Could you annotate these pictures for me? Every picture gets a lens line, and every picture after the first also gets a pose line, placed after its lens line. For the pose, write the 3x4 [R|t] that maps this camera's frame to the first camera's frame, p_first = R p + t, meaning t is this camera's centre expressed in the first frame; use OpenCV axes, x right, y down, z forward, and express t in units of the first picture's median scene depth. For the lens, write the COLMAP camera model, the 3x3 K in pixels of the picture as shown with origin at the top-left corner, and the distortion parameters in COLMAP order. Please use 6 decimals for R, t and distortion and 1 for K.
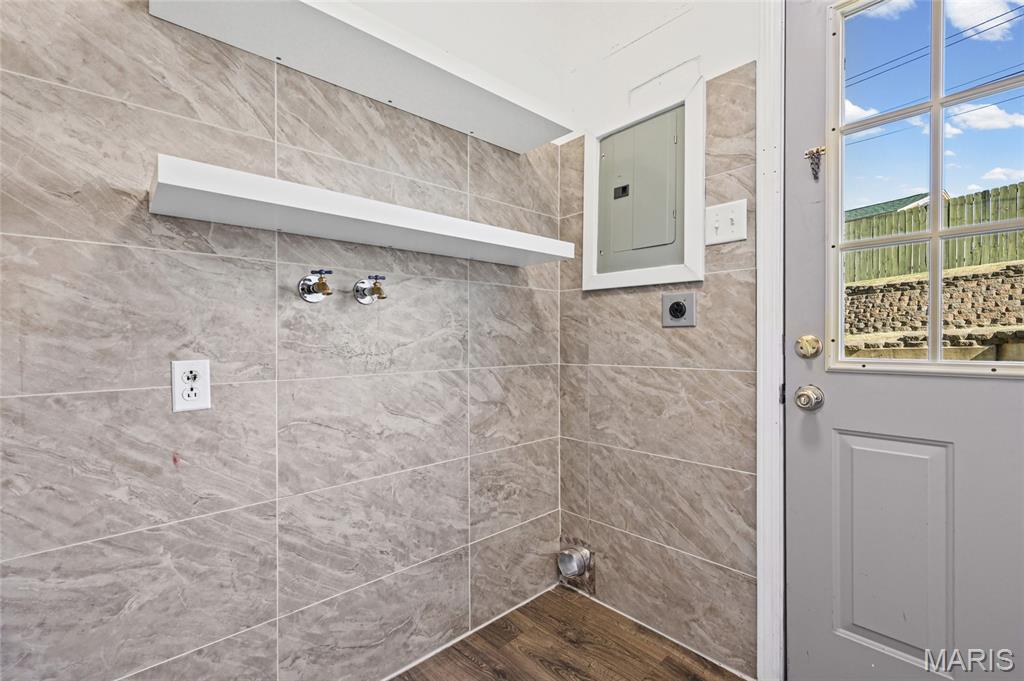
lens RADIAL K [[446.2, 0, 512.0], [0, 446.2, 340.5], [0, 0, 1]] dist [0.001263, 0.000342]
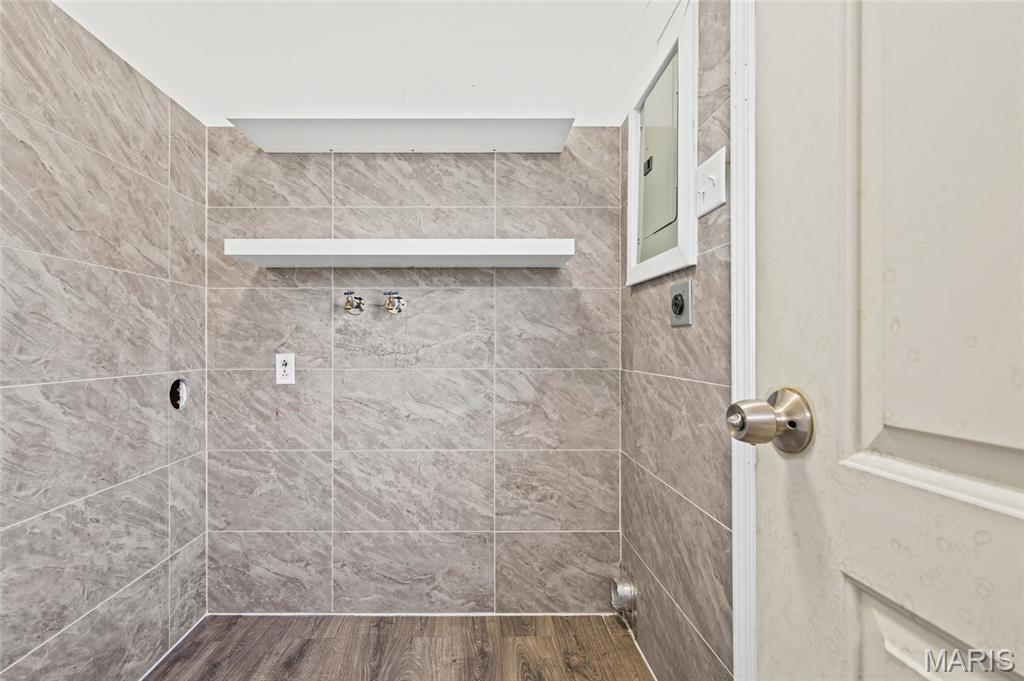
lens RADIAL K [[476.3, 0, 525.6], [0, 476.3, 342.6], [0, 0, 1]] dist [0.001008, 0.000154]
pose [[0.739950, 0.001990, -0.672658, 0.862032], [-0.004618, 0.999987, -0.002121, 0.002008], [0.672645, 0.004676, 0.739950, 0.232629]]
